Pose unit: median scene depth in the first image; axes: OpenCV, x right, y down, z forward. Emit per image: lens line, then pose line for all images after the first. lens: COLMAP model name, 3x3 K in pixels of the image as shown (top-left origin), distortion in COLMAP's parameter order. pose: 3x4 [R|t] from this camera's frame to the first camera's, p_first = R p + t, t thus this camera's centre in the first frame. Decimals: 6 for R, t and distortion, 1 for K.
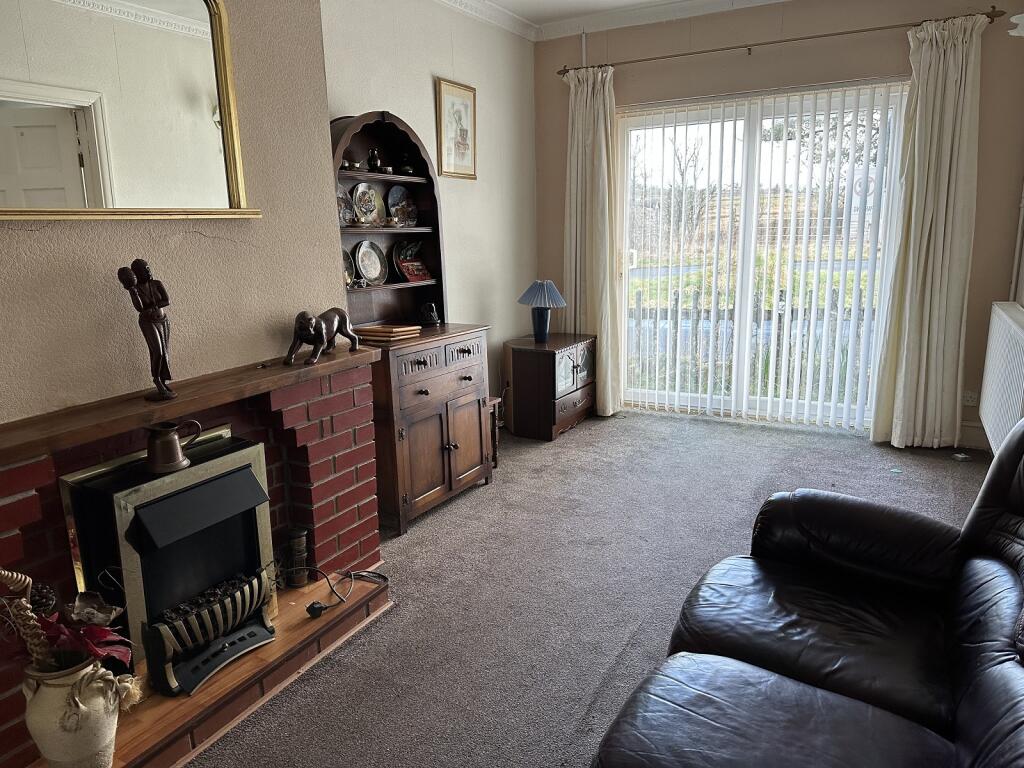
lens RADIAL K [[709.6, 0, 510.5], [0, 709.6, 387.9], [0, 0, 1]] dist [0.008576, -0.016072]
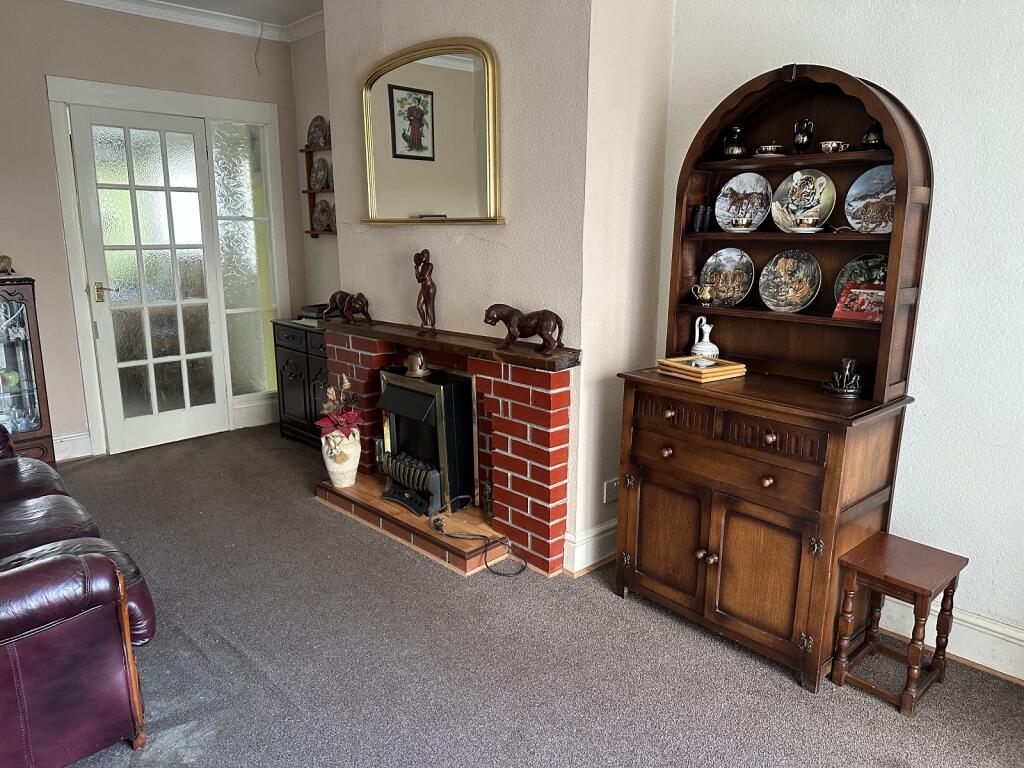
lens RADIAL K [[709.6, 0, 511.4], [0, 709.6, 379.0], [0, 0, 1]] dist [0.008576, -0.016072]
pose [[-0.306361, 0.217964, -0.926625, 0.504515], [-0.202433, 0.936249, 0.287156, -0.204639], [0.930142, 0.275553, -0.242708, 0.826860]]
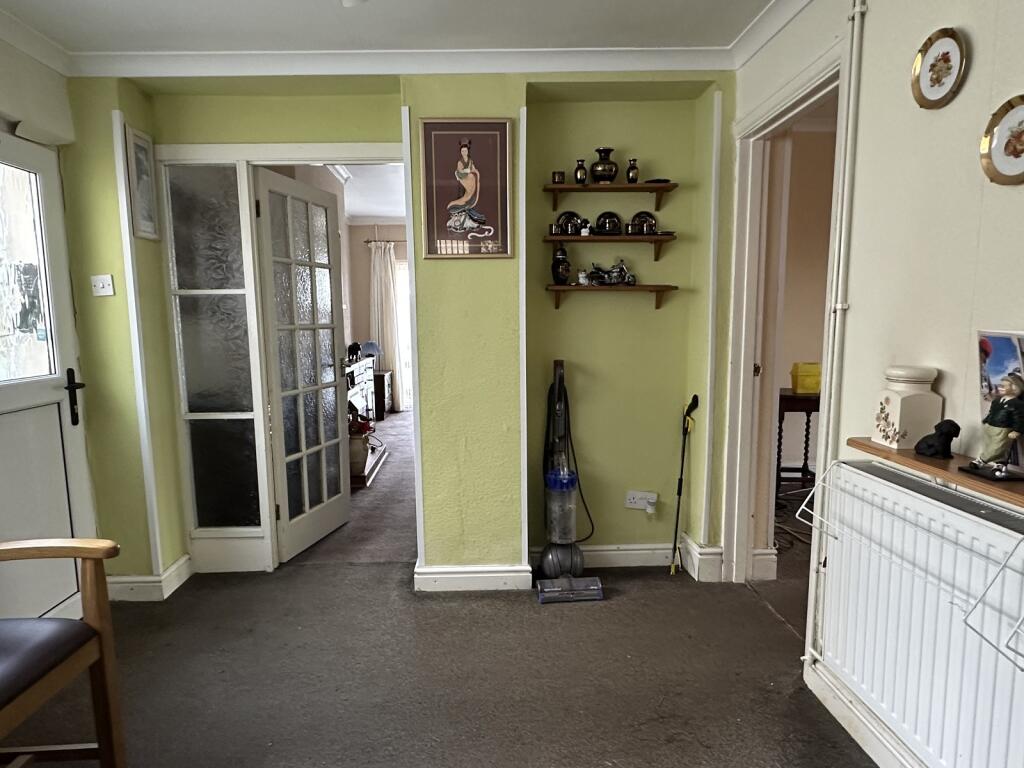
lens RADIAL K [[623.8, 0, 510.0], [0, 623.8, 388.3], [0, 0, 1]] dist [-0.000482, -0.000048]
pose [[0.848231, -0.047895, 0.527457, -0.661309], [0.105303, 0.991271, -0.079333, 0.191225], [-0.519053, 0.122835, 0.845870, -0.818227]]
